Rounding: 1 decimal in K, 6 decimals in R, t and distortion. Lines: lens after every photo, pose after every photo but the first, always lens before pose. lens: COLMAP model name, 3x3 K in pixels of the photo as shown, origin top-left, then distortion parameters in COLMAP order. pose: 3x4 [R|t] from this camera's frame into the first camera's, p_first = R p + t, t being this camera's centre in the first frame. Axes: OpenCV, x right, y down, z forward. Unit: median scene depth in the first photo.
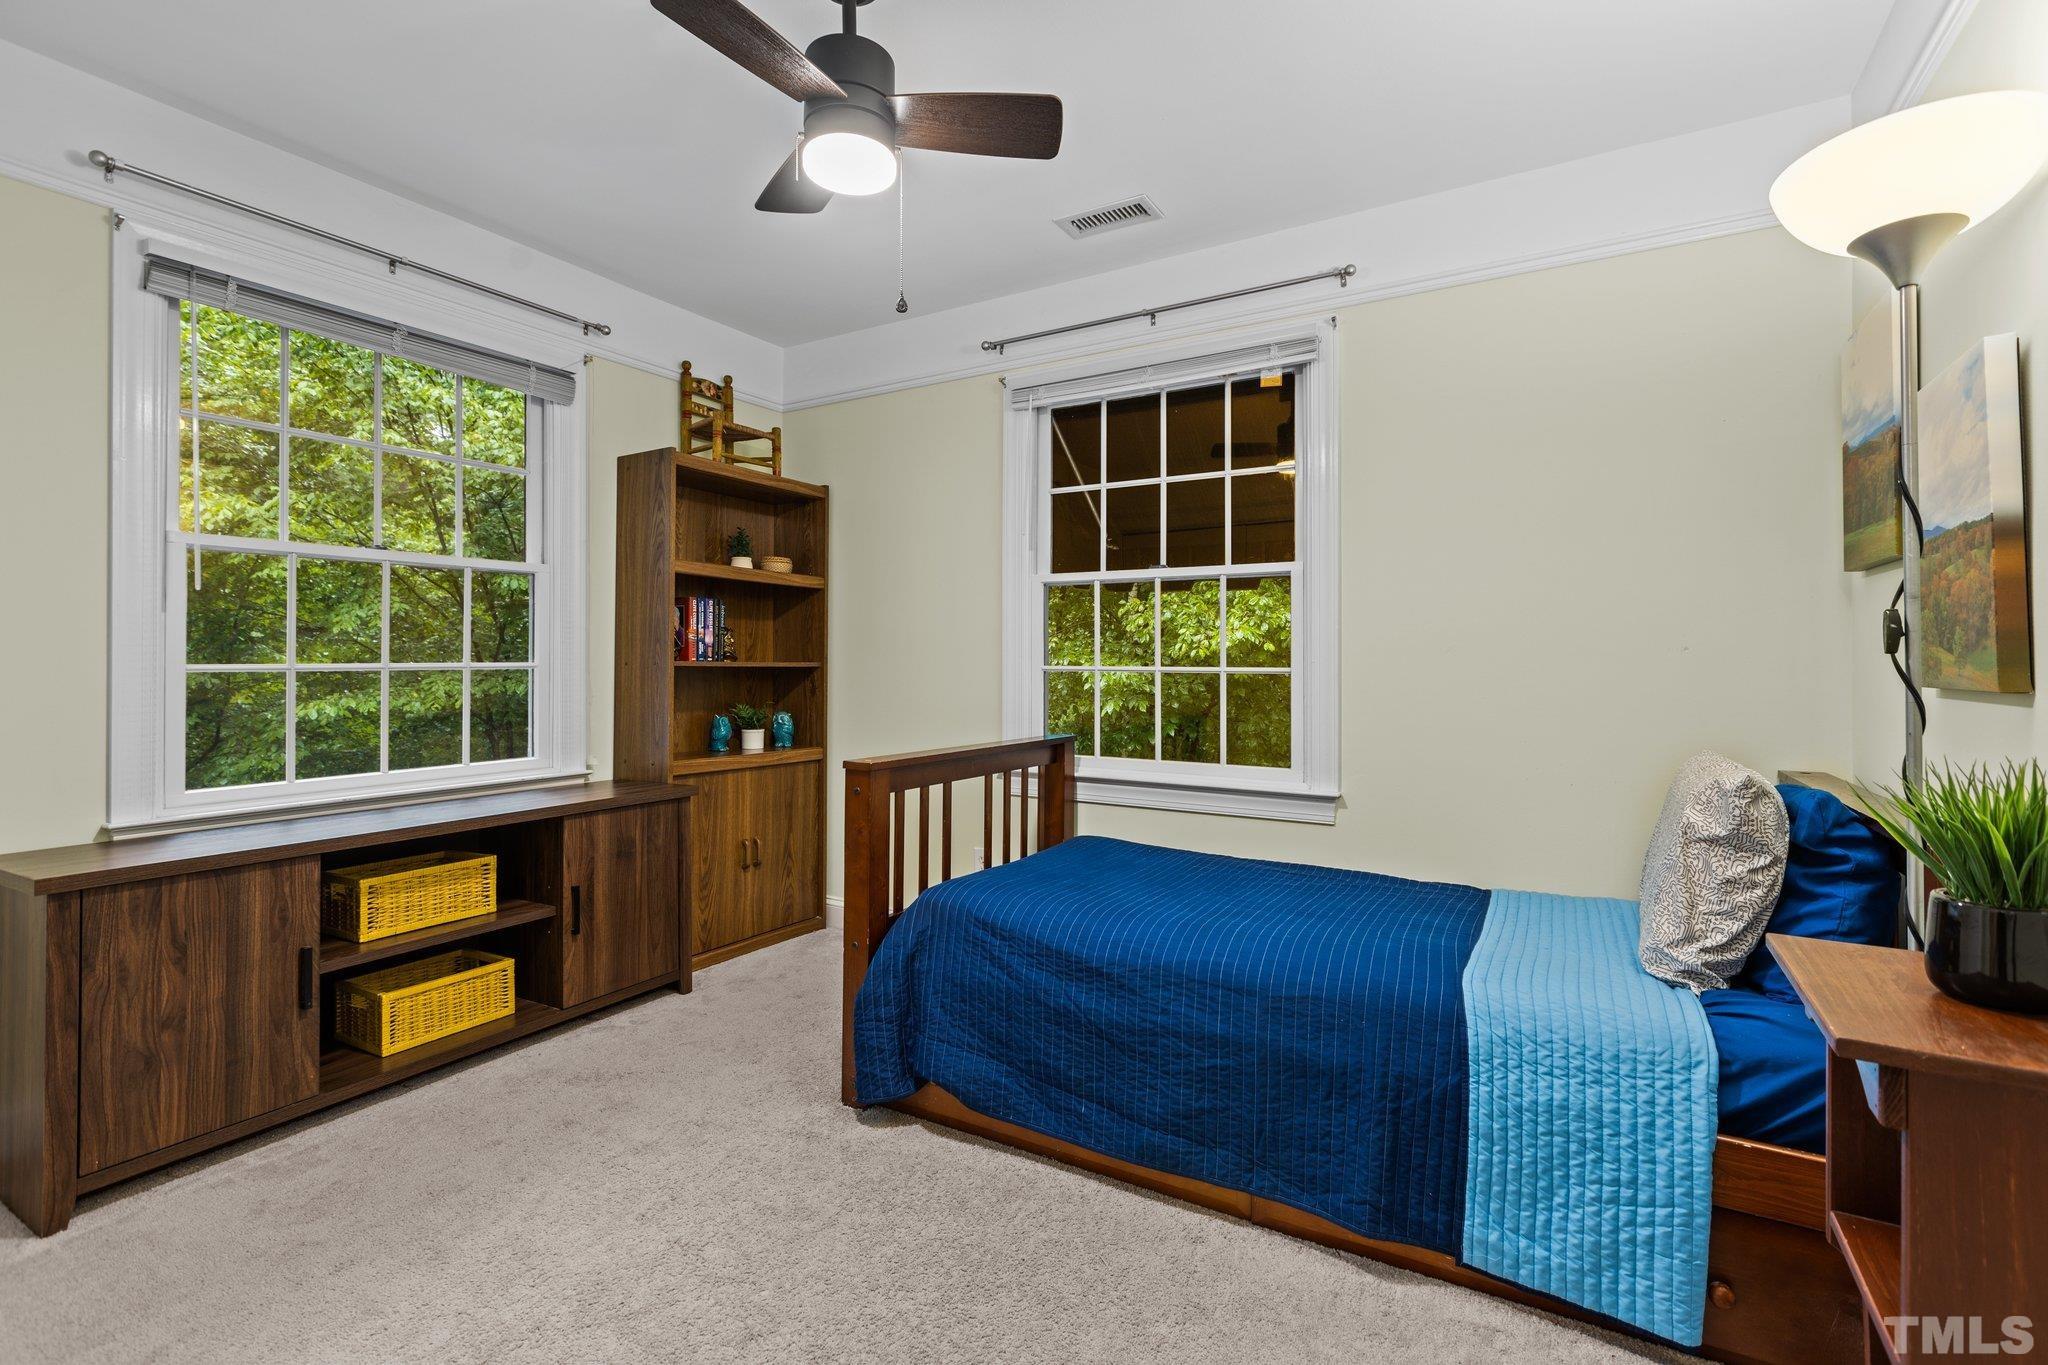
lens RADIAL K [[930.0, 0, 1014.1], [0, 930.0, 651.0], [0, 0, 1]] dist [0.003123, -0.000099]
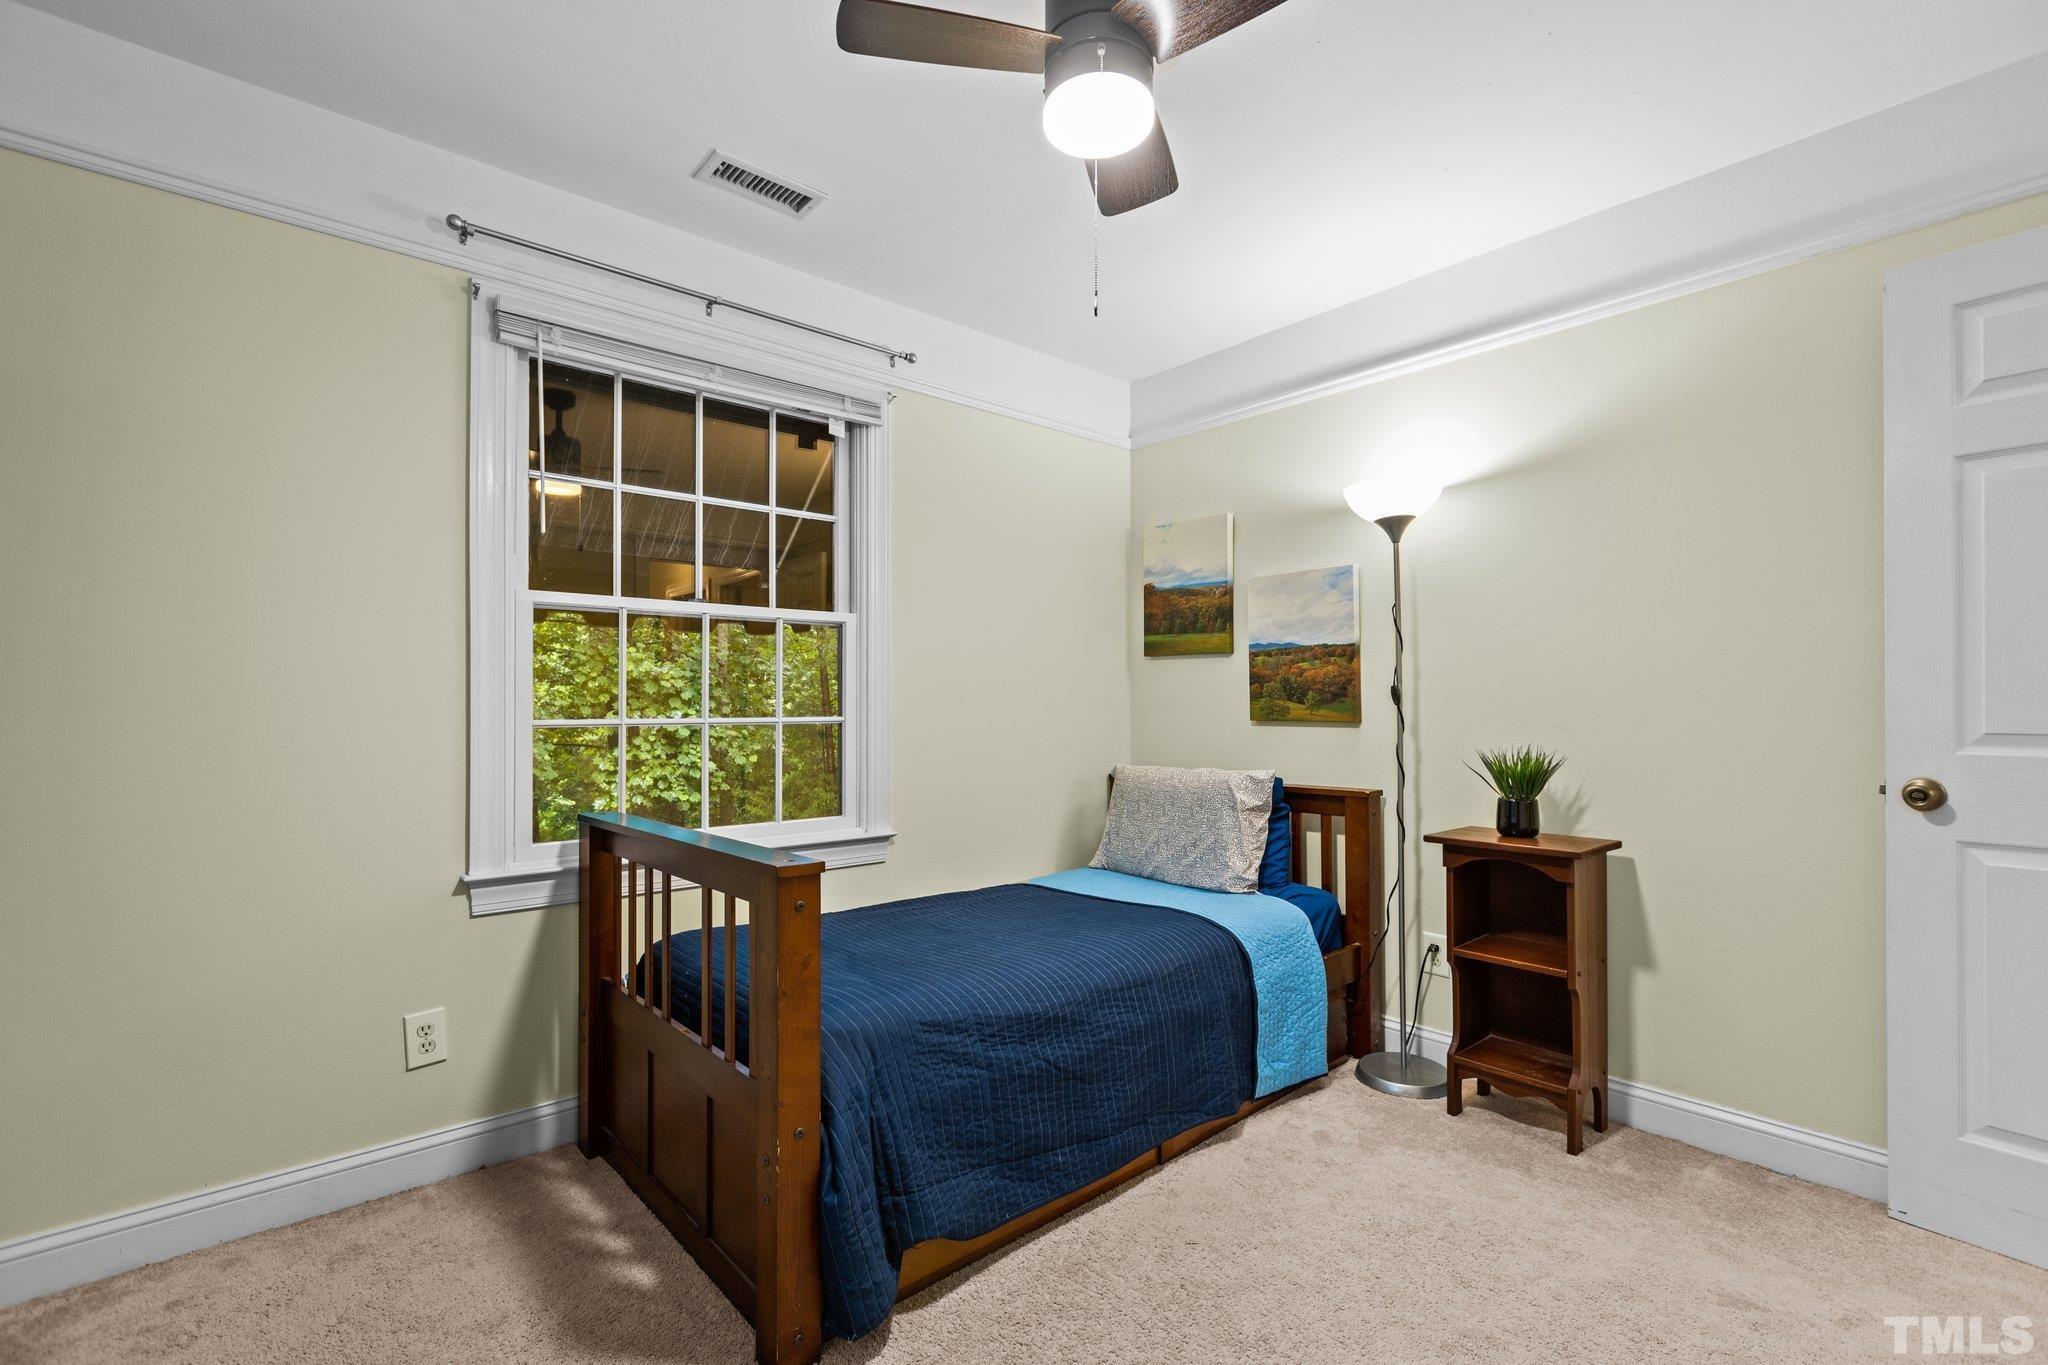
lens RADIAL K [[930.0, 0, 1015.1], [0, 930.0, 696.8], [0, 0, 1]] dist [0.003123, -0.000099]
pose [[0.298258, 0.000379, 0.954485, -0.616914], [-0.006515, 0.999977, 0.001639, -0.006369], [-0.954463, -0.006707, 0.298254, 0.511194]]
